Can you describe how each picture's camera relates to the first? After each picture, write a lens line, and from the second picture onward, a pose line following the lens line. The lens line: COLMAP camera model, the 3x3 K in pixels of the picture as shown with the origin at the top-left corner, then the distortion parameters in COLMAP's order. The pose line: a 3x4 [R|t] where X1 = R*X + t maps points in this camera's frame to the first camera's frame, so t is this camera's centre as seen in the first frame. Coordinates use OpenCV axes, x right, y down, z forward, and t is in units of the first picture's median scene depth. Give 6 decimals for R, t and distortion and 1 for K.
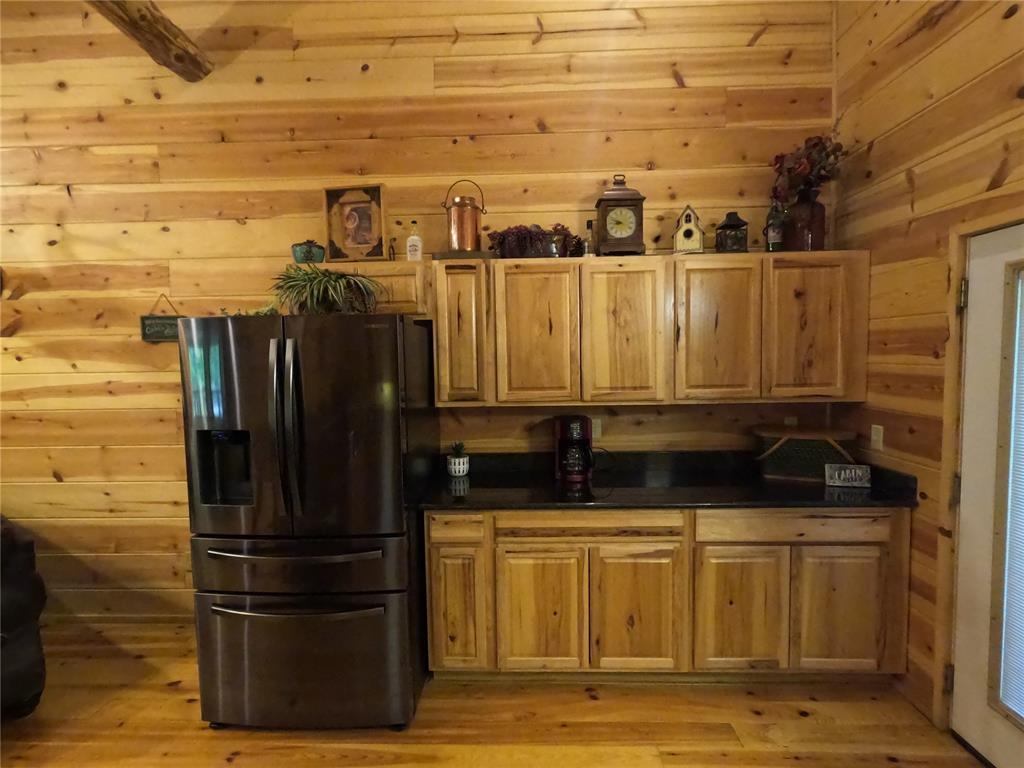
lens RADIAL K [[489.8, 0, 512.2], [0, 489.8, 384.5], [0, 0, 1]] dist [0.000442, 0.000481]
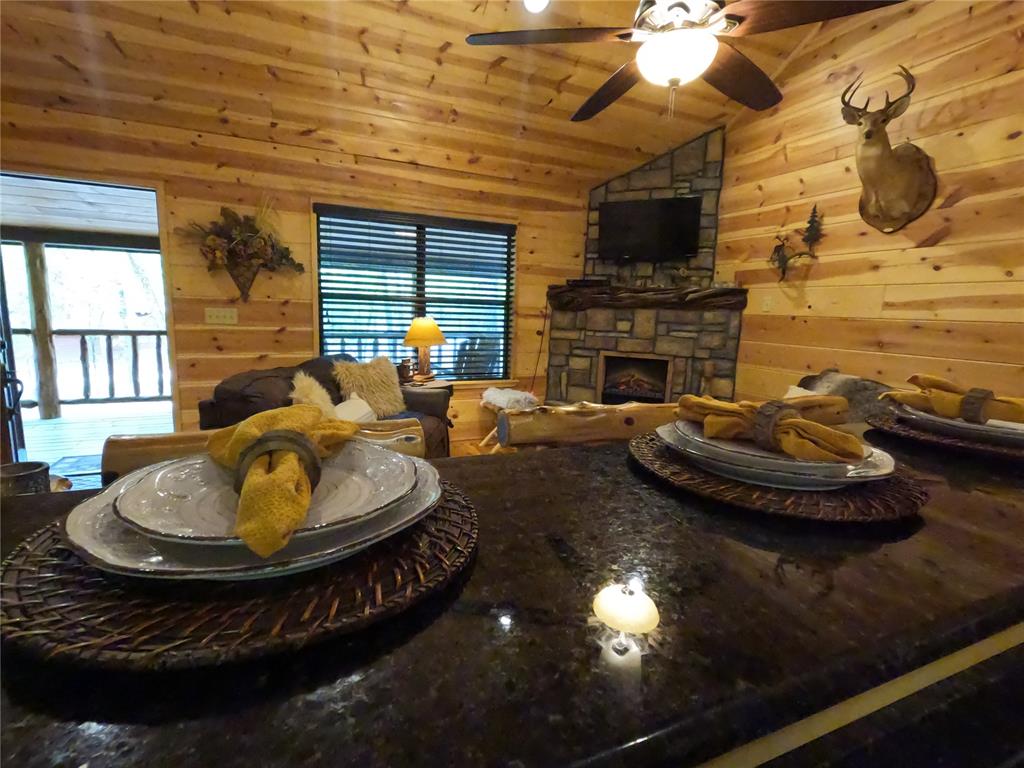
lens RADIAL K [[489.8, 0, 512.7], [0, 489.8, 384.3], [0, 0, 1]] dist [0.000442, 0.000481]
pose [[0.432885, 0.167844, -0.885686, -0.491336], [-0.095180, 0.985531, 0.140246, 0.134487], [0.896410, 0.023590, 0.442597, -0.237228]]
